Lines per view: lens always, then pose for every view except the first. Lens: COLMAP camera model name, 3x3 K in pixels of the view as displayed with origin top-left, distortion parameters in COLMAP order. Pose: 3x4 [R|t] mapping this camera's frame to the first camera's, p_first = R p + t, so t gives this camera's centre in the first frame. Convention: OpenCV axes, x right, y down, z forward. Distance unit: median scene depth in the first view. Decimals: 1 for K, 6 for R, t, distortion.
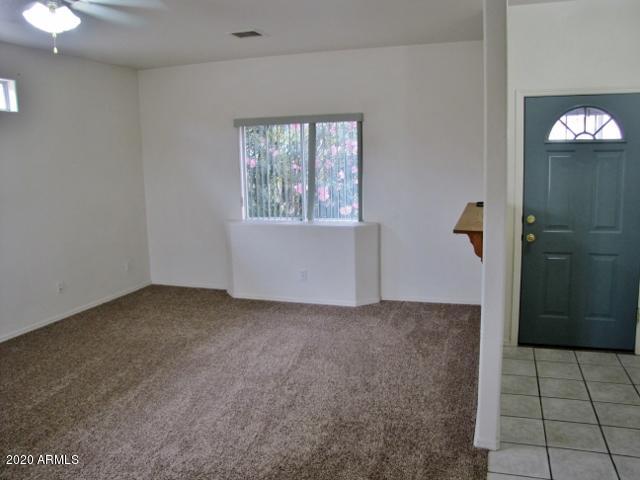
lens RADIAL K [[536.9, 0, 320.0], [0, 536.9, 240.0], [0, 0, 1]] dist [-0.254249, 0.166206]
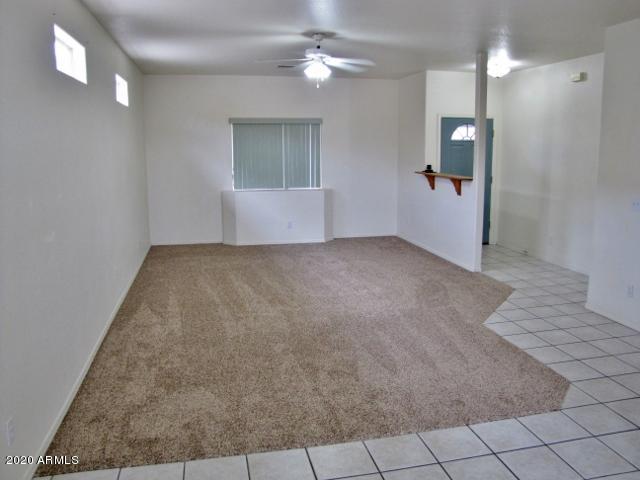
lens RADIAL K [[536.9, 0, 320.0], [0, 536.9, 240.0], [0, 0, 1]] dist [-0.254249, 0.166206]
pose [[0.856688, -0.071031, 0.510921, -1.029358], [0.059722, 0.997471, 0.038536, 0.078397], [-0.512366, -0.002500, 0.858763, -0.461894]]
